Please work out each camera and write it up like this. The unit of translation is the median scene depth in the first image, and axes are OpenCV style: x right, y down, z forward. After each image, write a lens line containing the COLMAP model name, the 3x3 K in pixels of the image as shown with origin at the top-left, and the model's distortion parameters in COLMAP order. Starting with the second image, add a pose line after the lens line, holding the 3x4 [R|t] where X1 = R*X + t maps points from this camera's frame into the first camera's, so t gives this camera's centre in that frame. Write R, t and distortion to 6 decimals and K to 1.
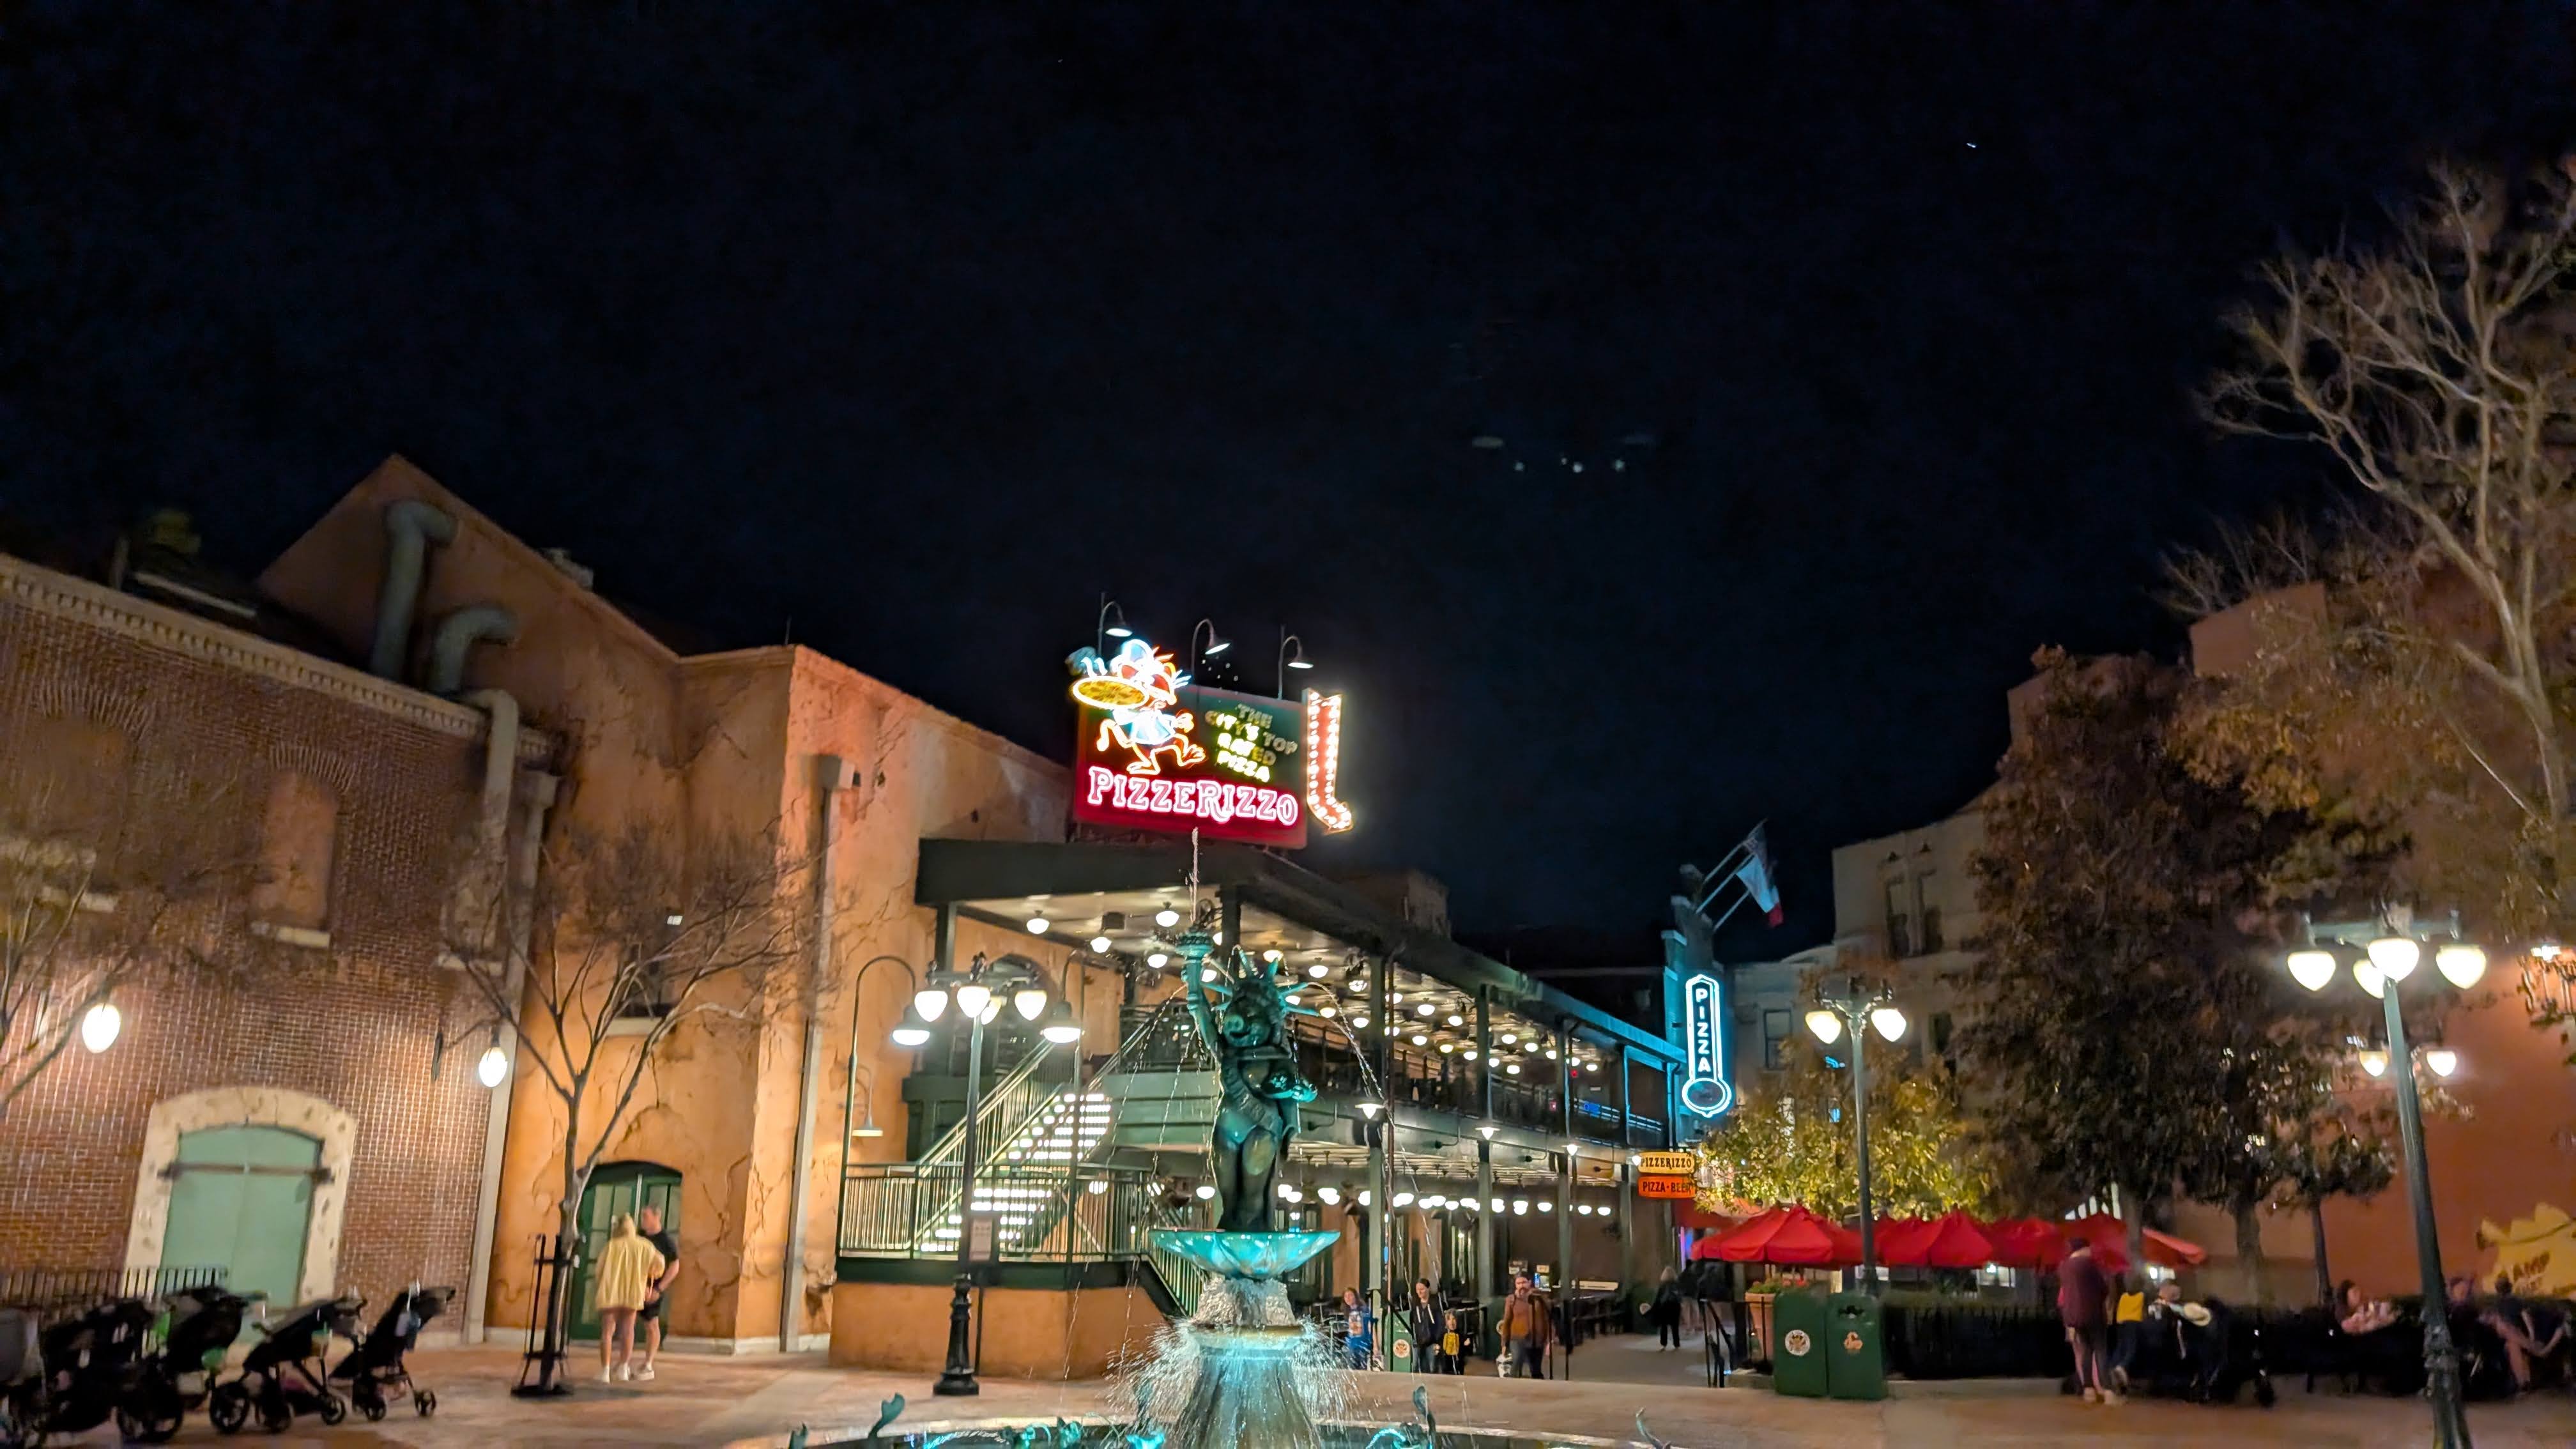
lens RADIAL K [[1857.6, 0, 1280.2], [0, 1857.6, 748.7], [0, 0, 1]] dist [0.024132, -0.032935]
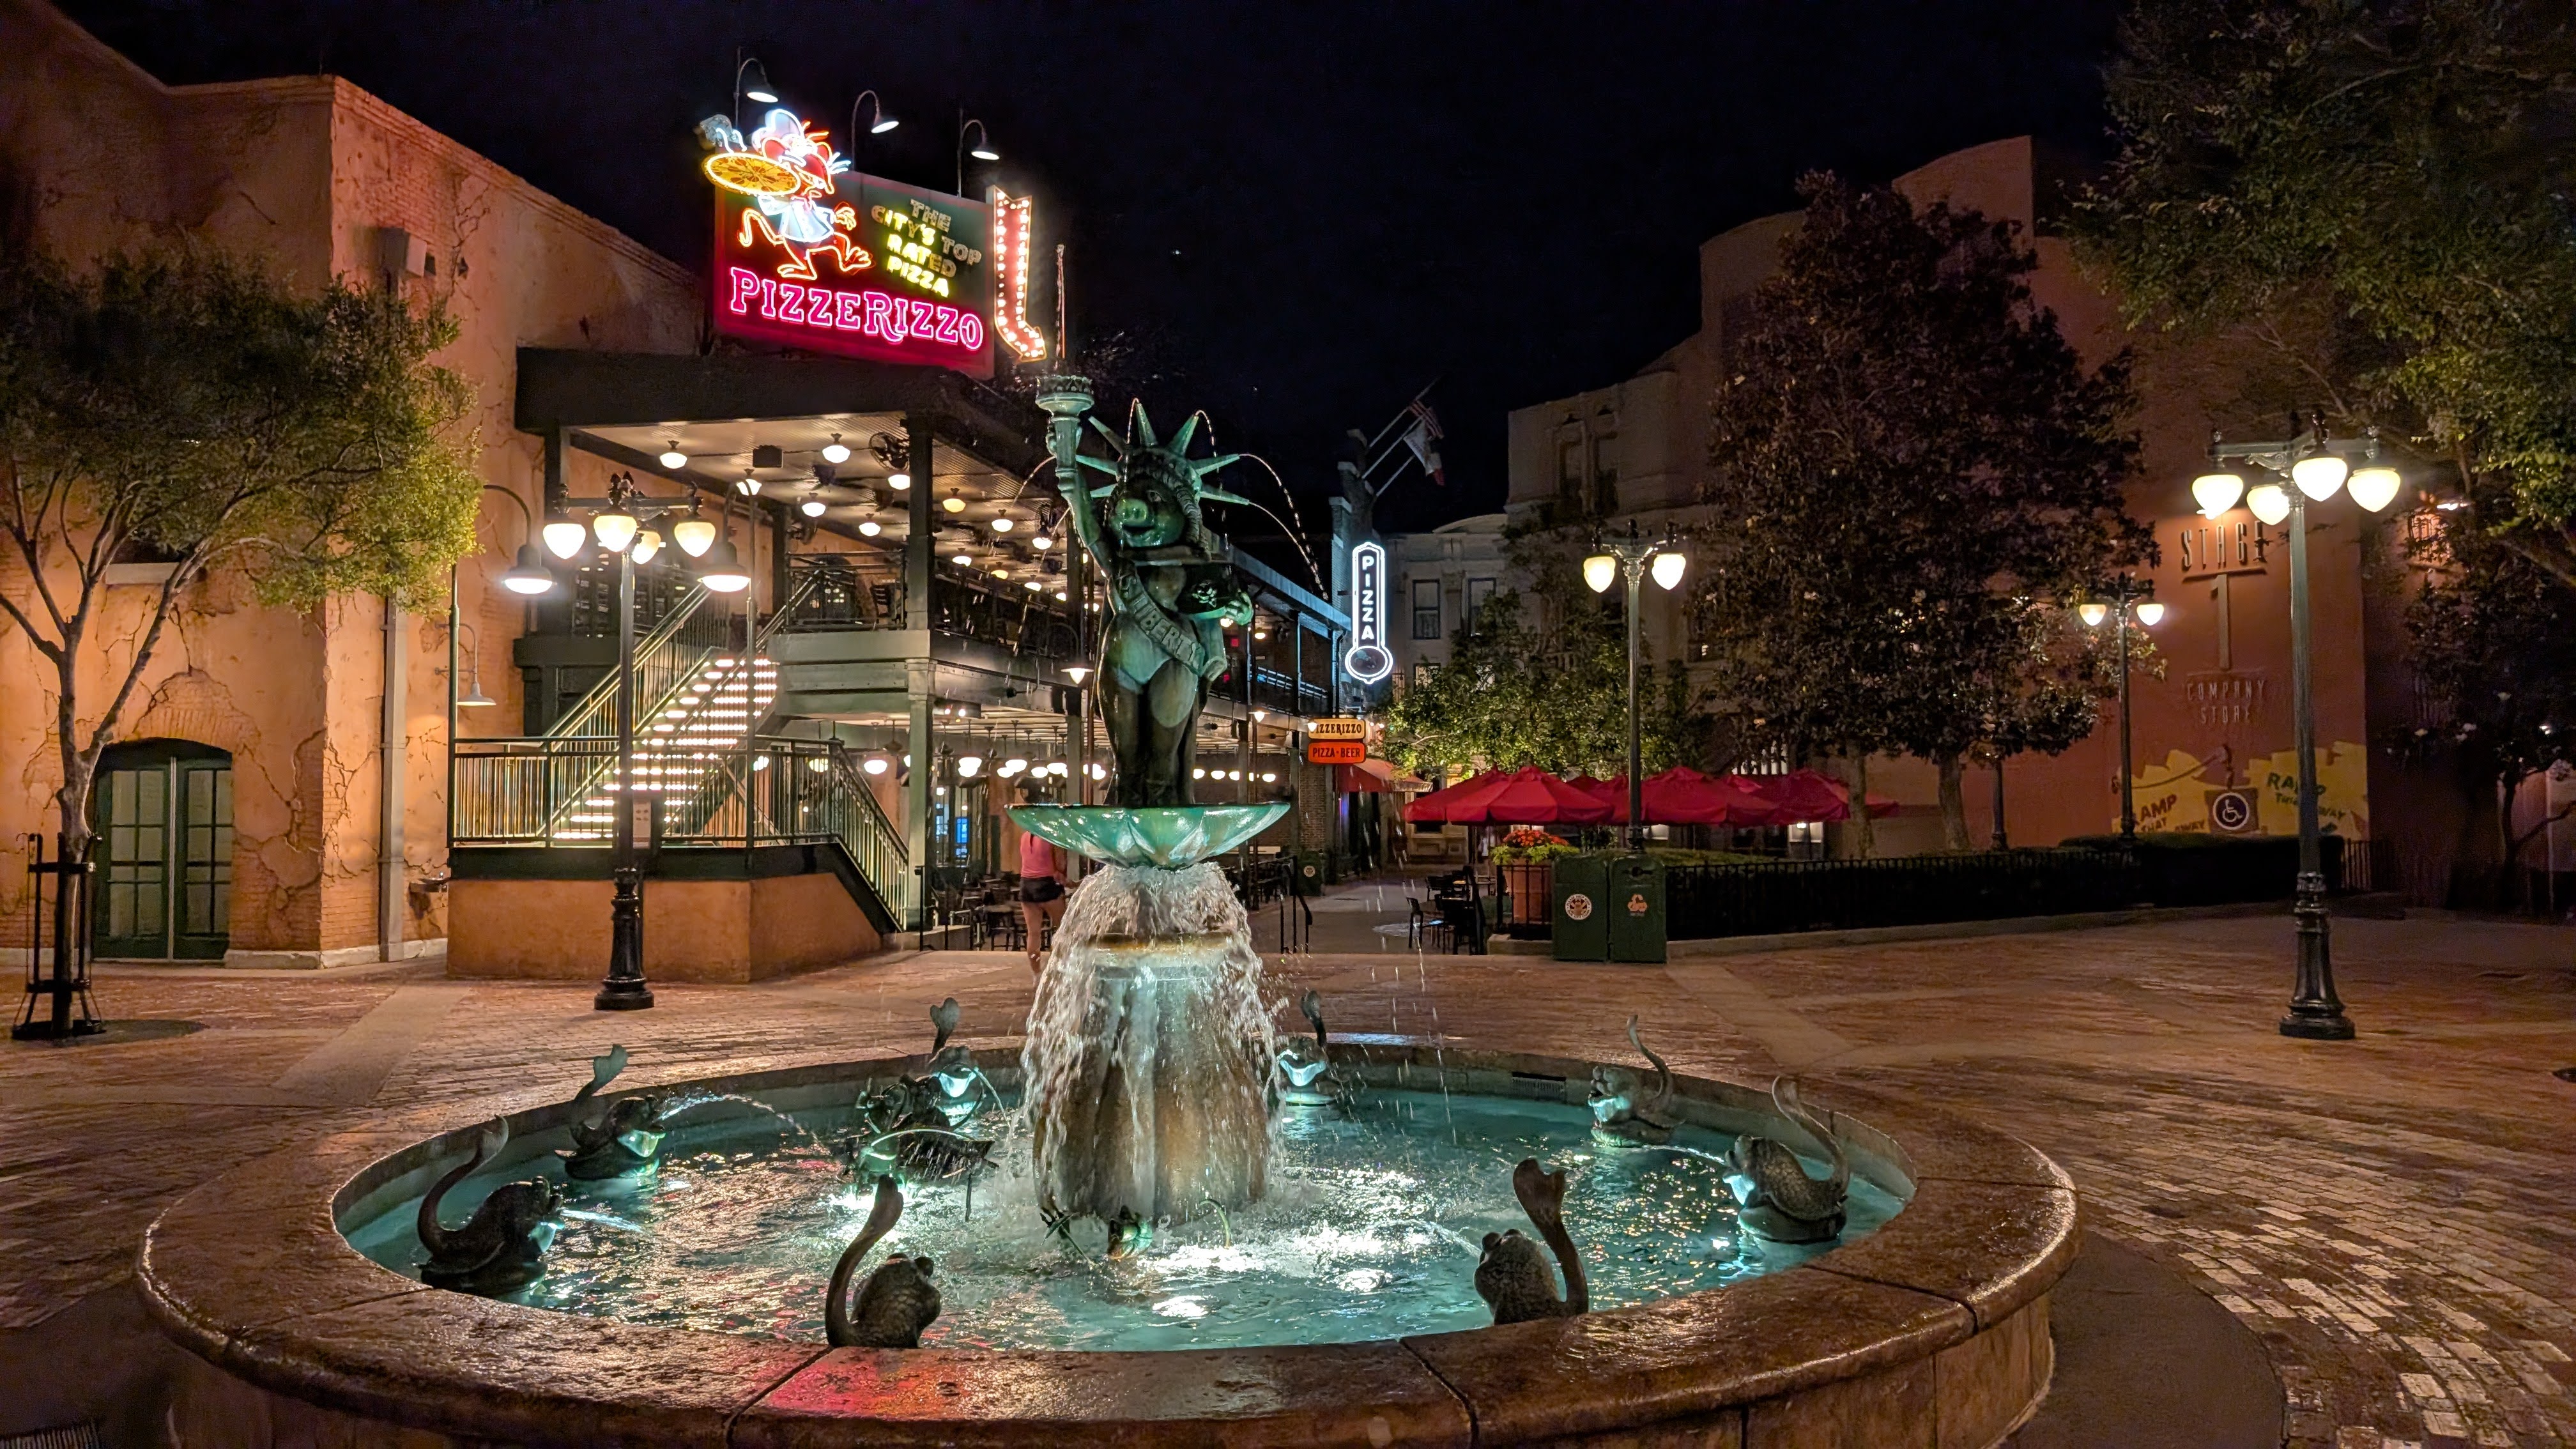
lens RADIAL K [[1857.6, 0, 1301.9], [0, 1857.6, 727.1], [0, 0, 1]] dist [0.024132, -0.032935]
pose [[0.975634, -0.015681, 0.218842, -0.043520], [-0.030909, 0.977672, 0.207853, 0.032574], [-0.217215, -0.209553, 0.953365, 0.126809]]
